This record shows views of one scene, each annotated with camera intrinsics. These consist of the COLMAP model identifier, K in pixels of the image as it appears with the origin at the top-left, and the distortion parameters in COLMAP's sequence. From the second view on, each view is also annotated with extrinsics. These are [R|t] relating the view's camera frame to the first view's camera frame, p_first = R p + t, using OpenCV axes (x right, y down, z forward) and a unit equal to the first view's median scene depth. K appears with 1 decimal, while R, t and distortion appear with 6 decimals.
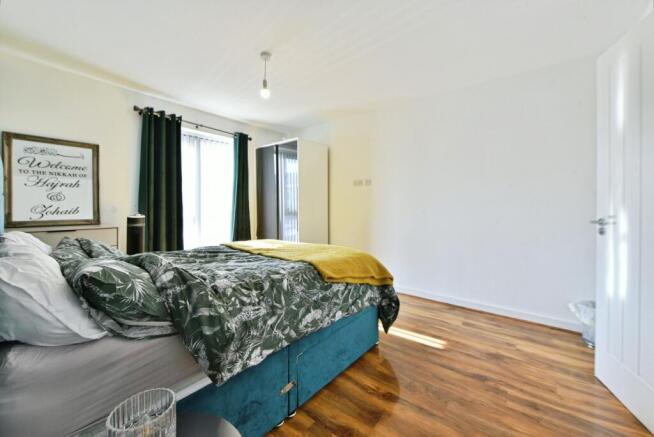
lens RADIAL K [[260.1, 0, 333.3], [0, 260.1, 207.1], [0, 0, 1]] dist [-0.000861, -0.000344]
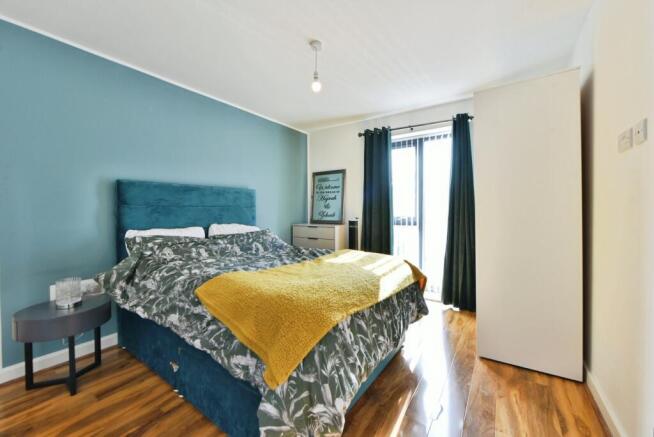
lens RADIAL K [[264.7, 0, 327.0], [0, 264.7, 218.5], [0, 0, 1]] dist [-0.000425, -0.000078]
pose [[0.070737, 0.017142, -0.997348, 0.567301], [-0.004647, 0.999847, 0.016856, 0.009119], [0.997484, 0.003442, 0.070806, 0.811536]]
